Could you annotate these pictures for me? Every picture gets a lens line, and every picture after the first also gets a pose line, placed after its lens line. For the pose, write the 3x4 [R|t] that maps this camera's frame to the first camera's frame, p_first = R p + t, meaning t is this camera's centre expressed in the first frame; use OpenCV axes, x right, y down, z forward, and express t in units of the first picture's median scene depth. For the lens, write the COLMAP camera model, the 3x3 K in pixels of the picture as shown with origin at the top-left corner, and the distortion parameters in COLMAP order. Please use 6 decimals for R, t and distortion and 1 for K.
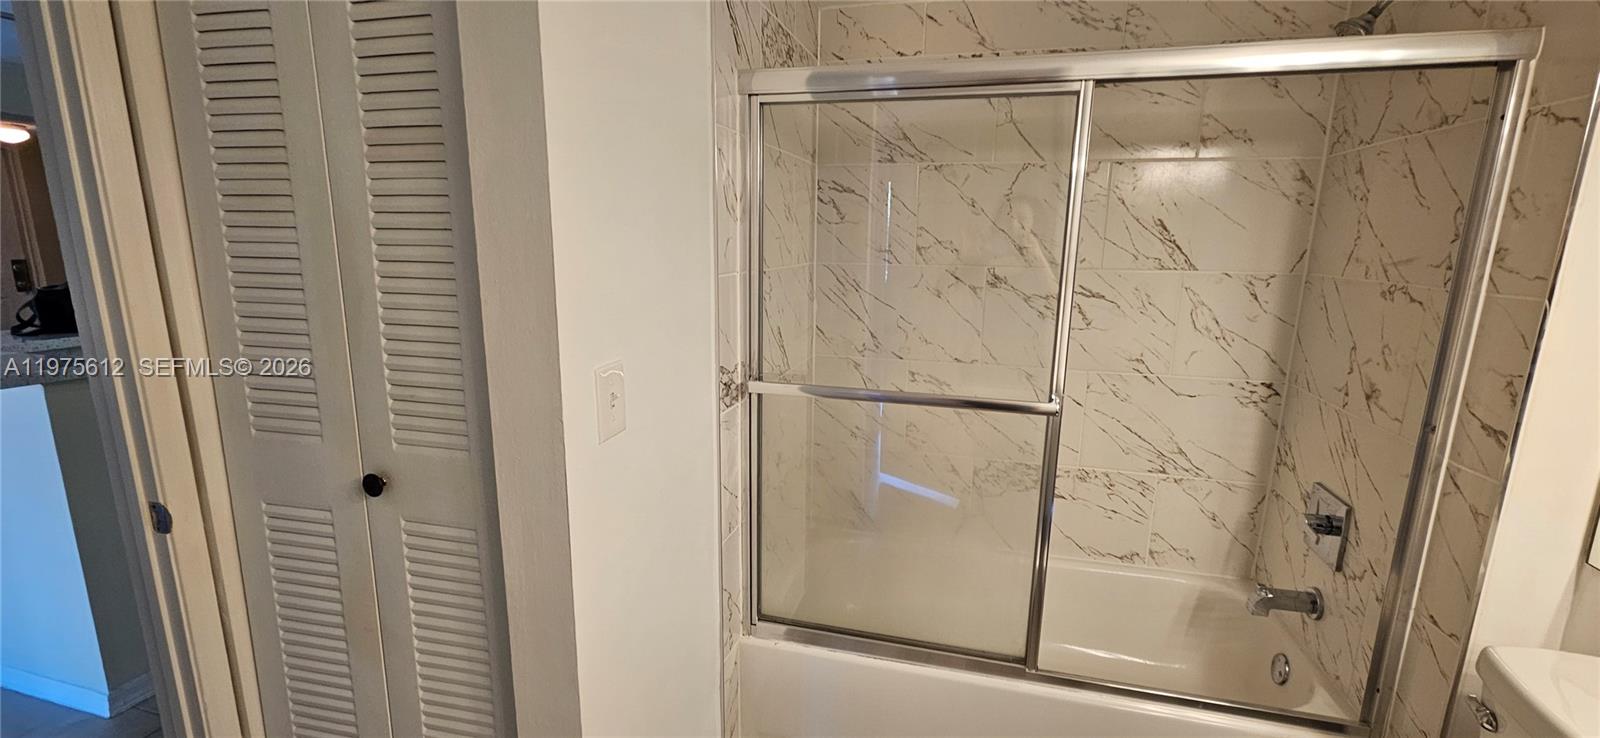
lens RADIAL K [[656.8, 0, 800.2], [0, 656.8, 371.3], [0, 0, 1]] dist [0.004352, -0.000513]
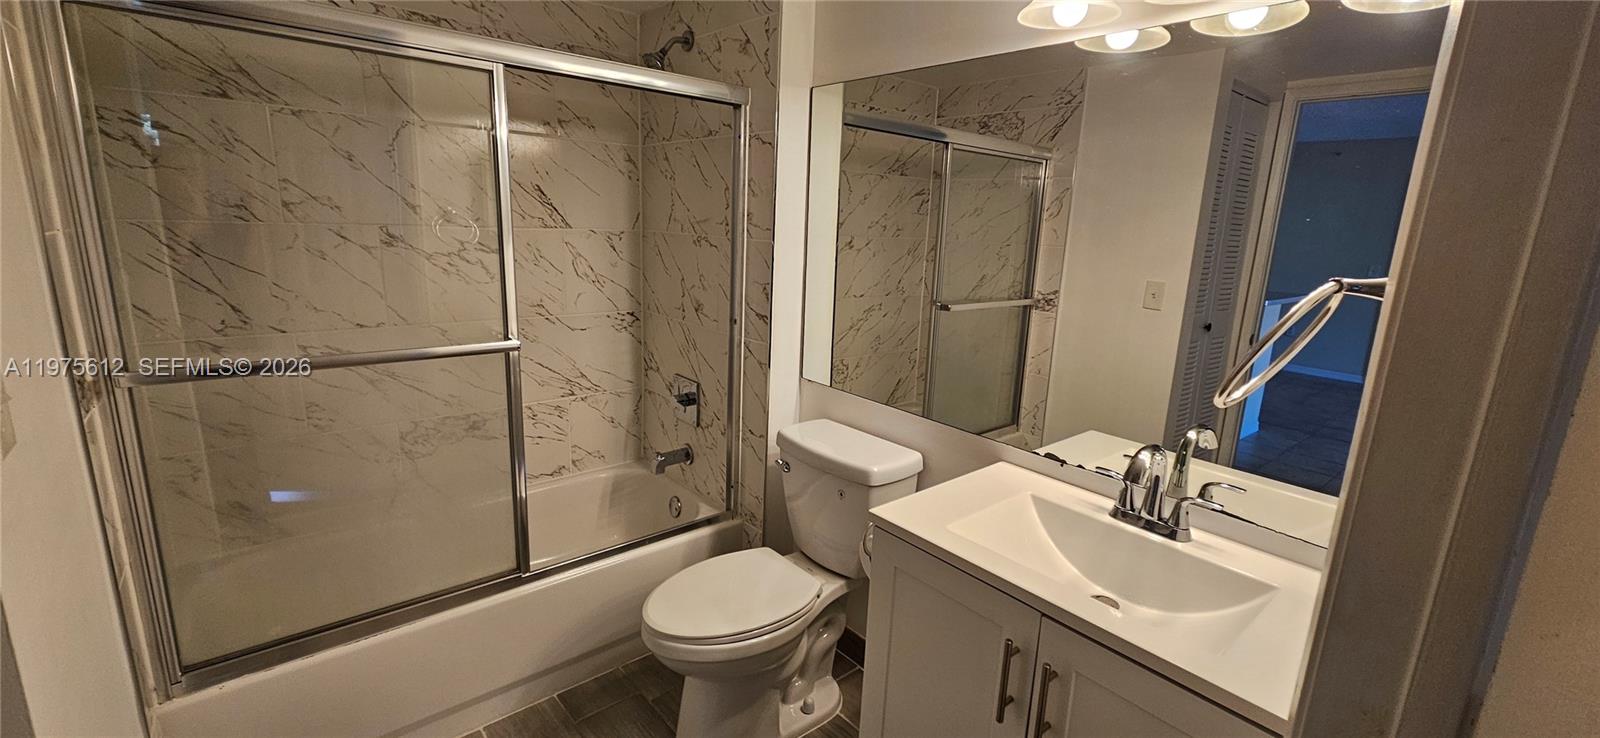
lens RADIAL K [[656.8, 0, 797.1], [0, 656.8, 364.3], [0, 0, 1]] dist [0.004352, -0.000513]
pose [[0.579159, -0.166728, 0.797983, -0.213179], [0.132362, 0.985106, 0.109759, 0.023165], [-0.804397, 0.042054, 0.592601, -0.079342]]
